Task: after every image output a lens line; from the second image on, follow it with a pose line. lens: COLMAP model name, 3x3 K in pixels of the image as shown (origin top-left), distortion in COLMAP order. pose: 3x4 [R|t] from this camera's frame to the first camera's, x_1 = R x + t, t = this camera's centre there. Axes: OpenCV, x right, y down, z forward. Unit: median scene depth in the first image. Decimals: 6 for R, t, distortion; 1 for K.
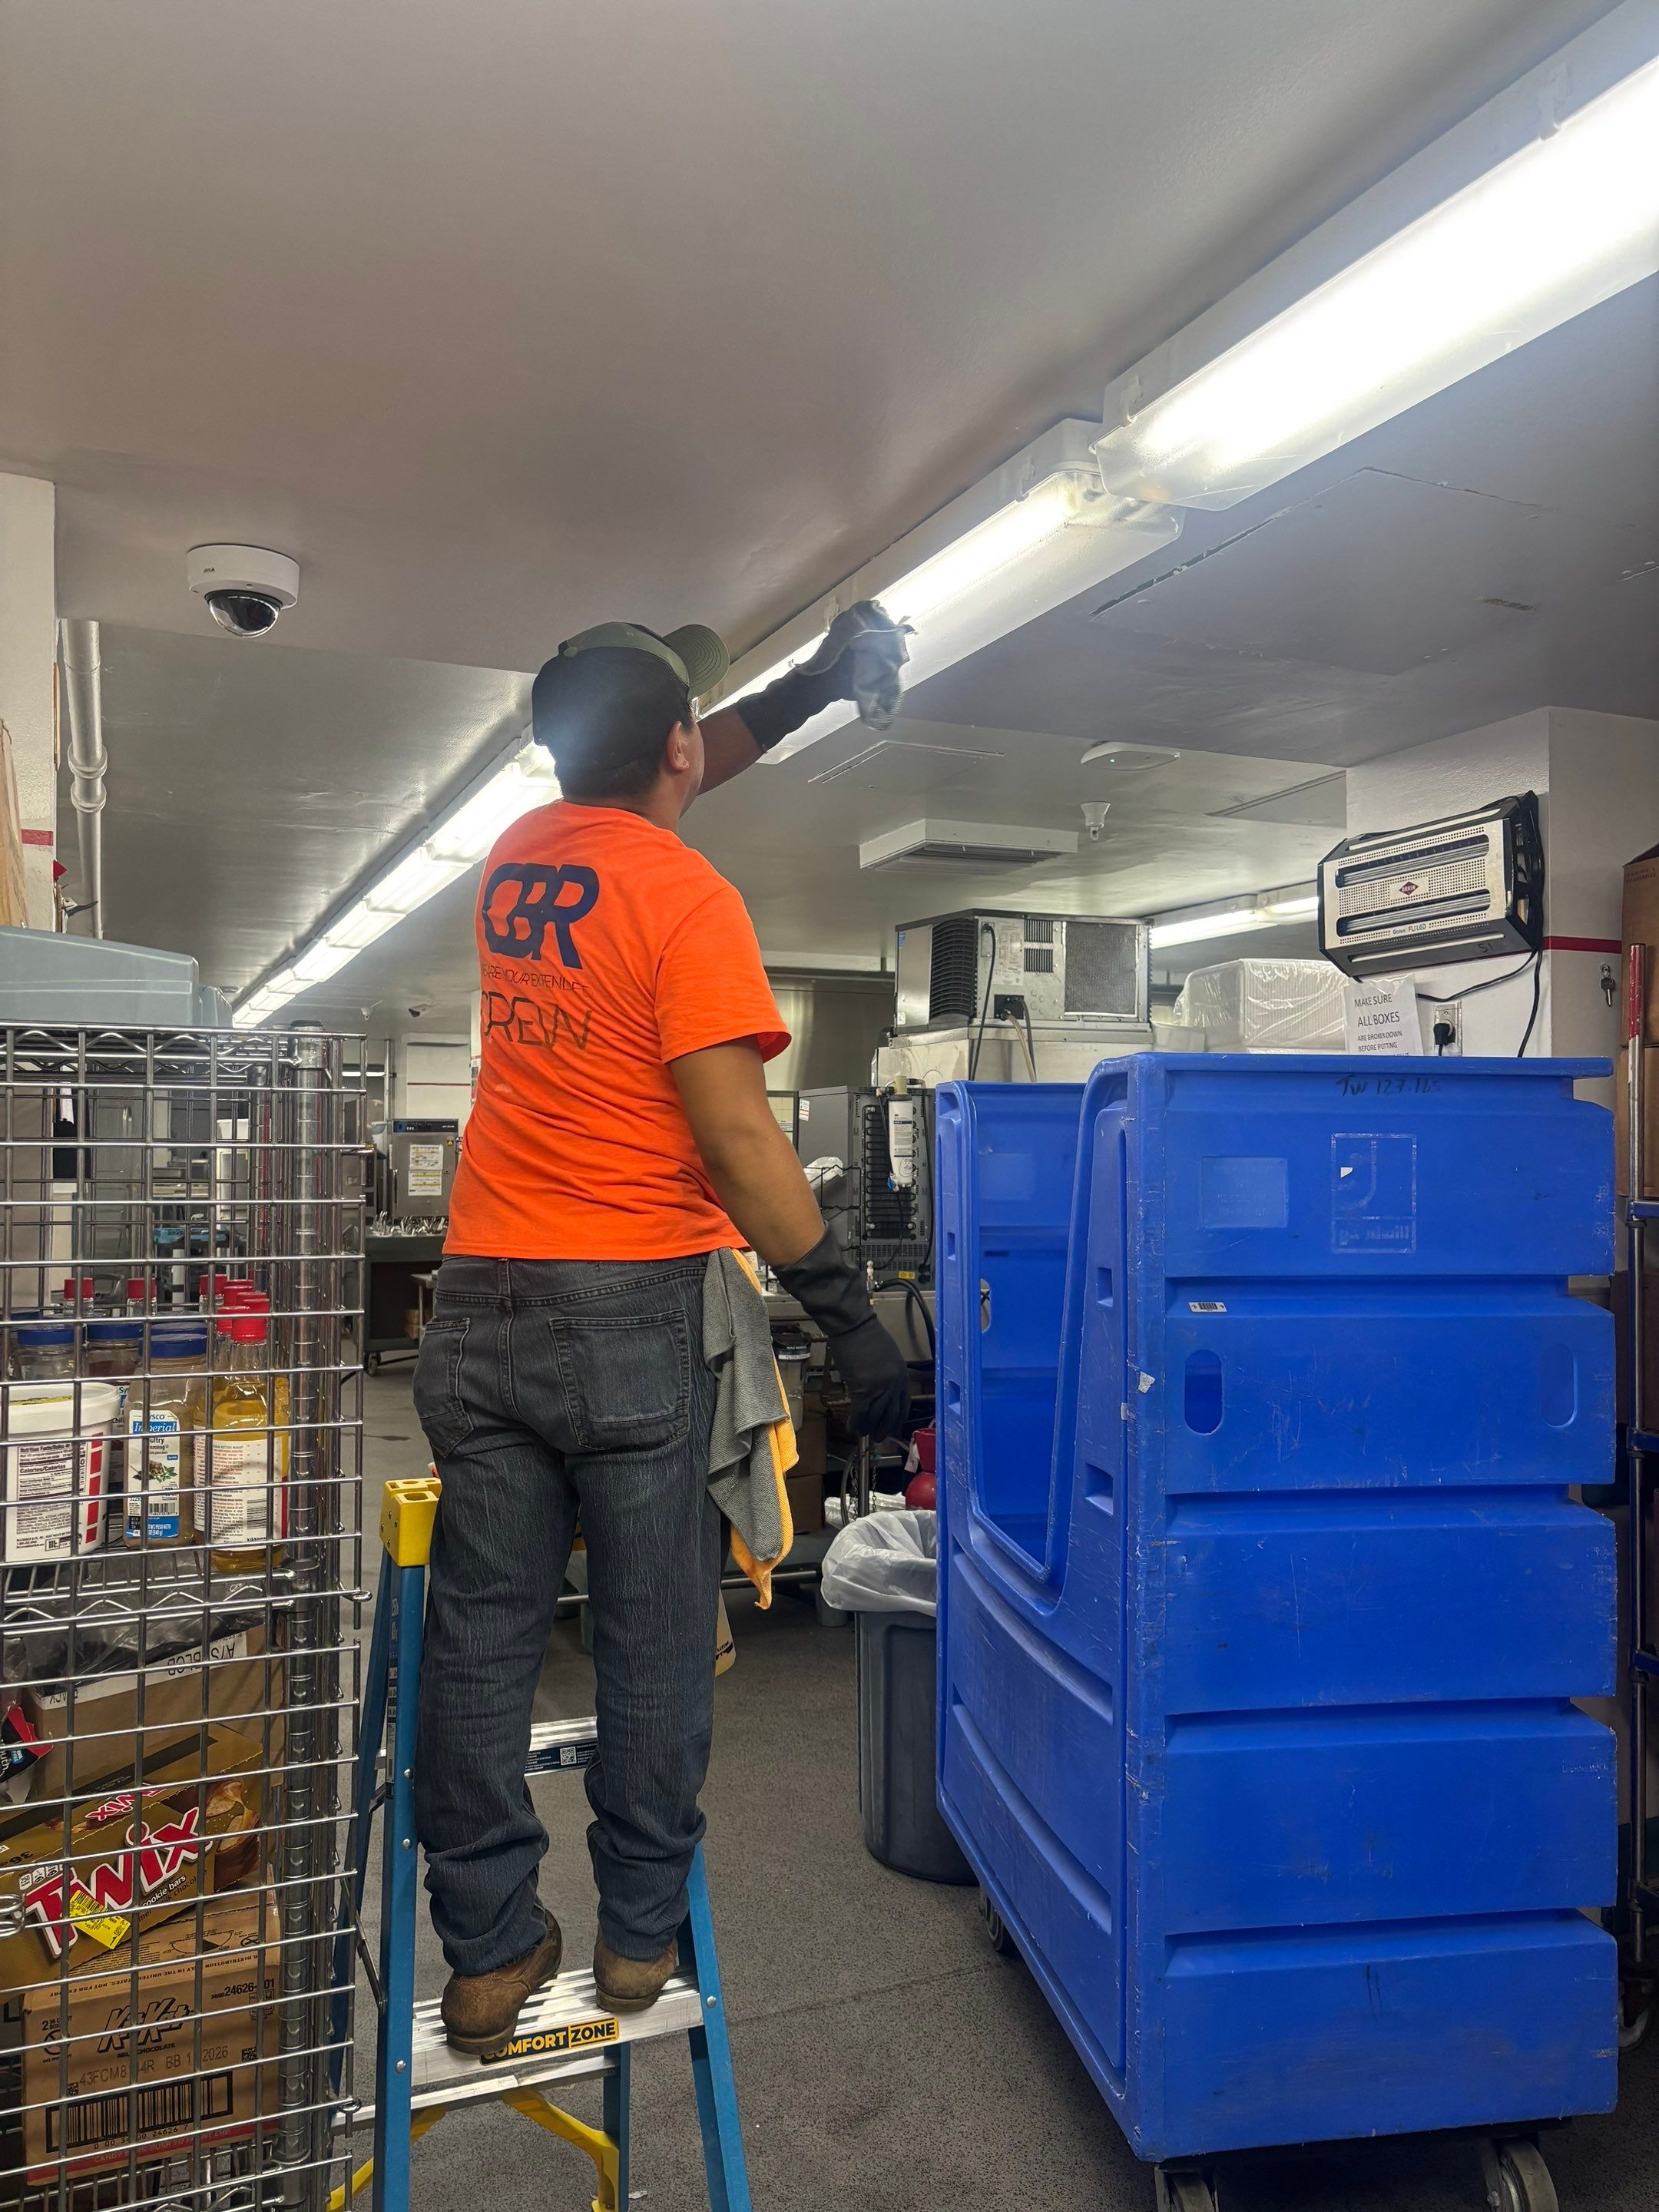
lens RADIAL K [[1721.2, 0, 829.5], [0, 1721.2, 1106.0], [0, 0, 1]] dist [0.000002, 0.000004]
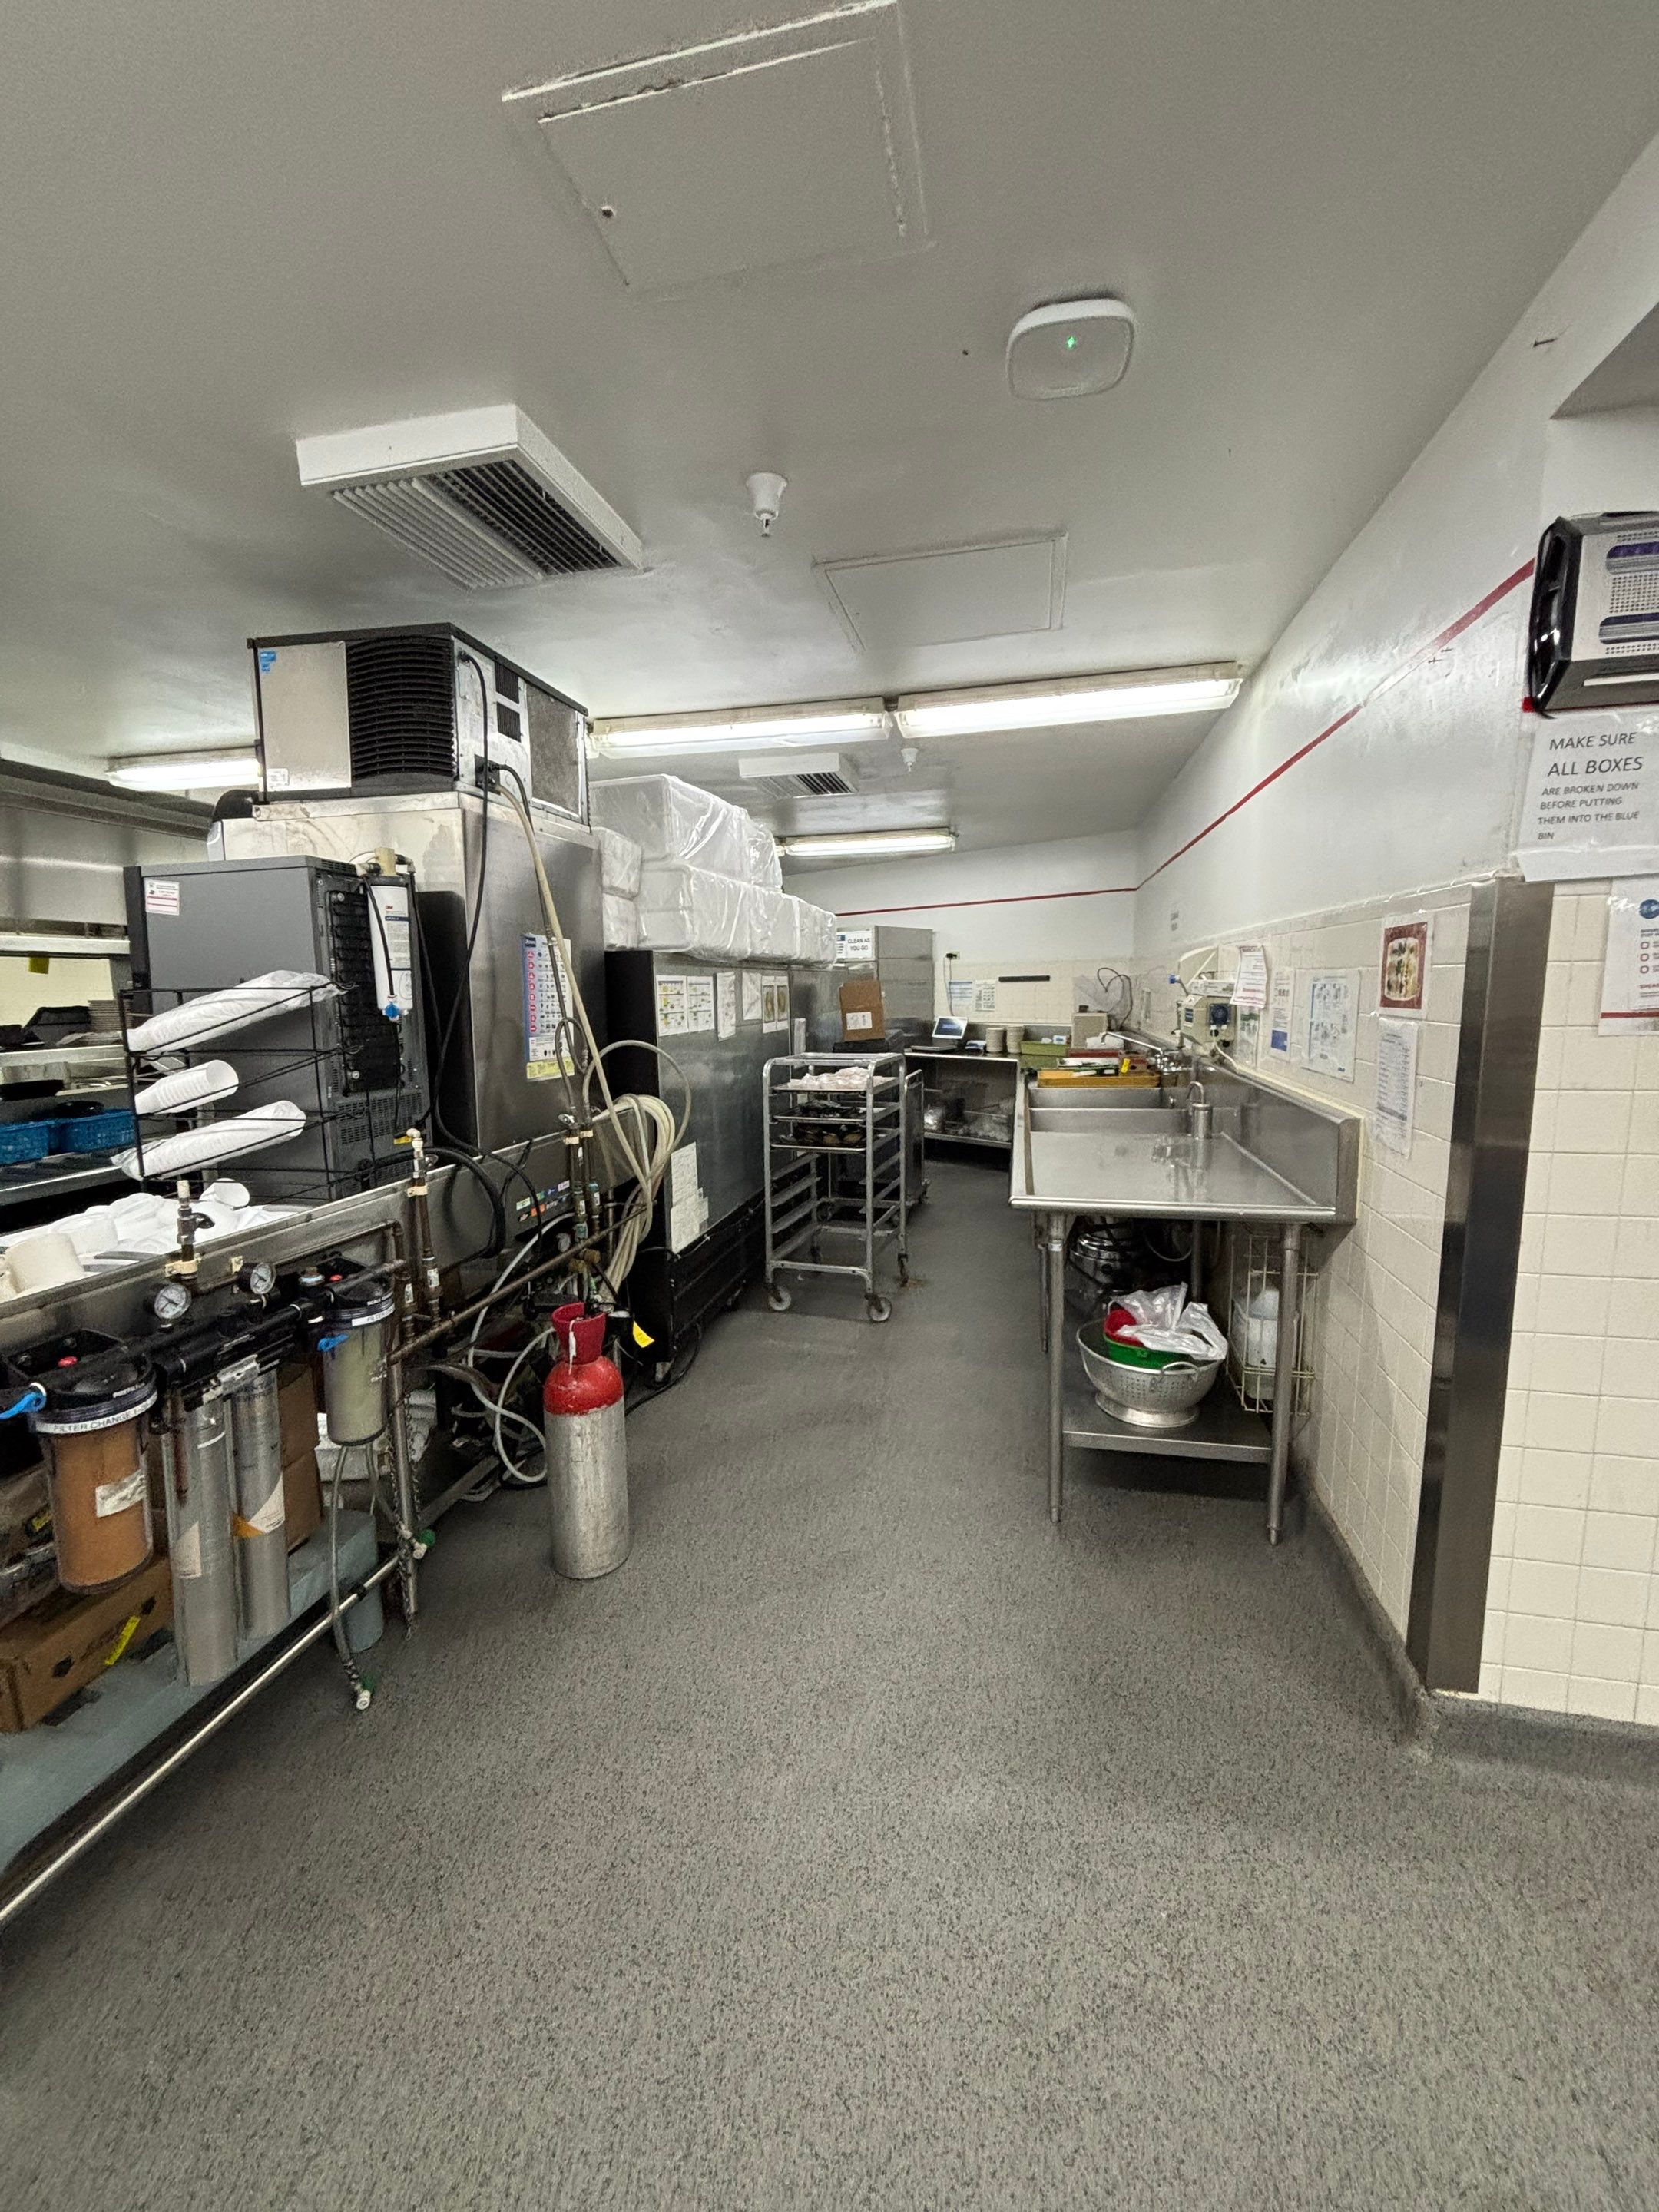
lens RADIAL K [[908.6, 0, 829.5], [0, 908.6, 1106.0], [0, 0, 1]] dist [-0.001218, -0.000100]
pose [[0.593913, -0.111438, 0.796774, -0.148984], [-0.008453, 0.989442, 0.144686, 0.028925], [-0.804485, -0.092666, 0.586700, 0.640671]]
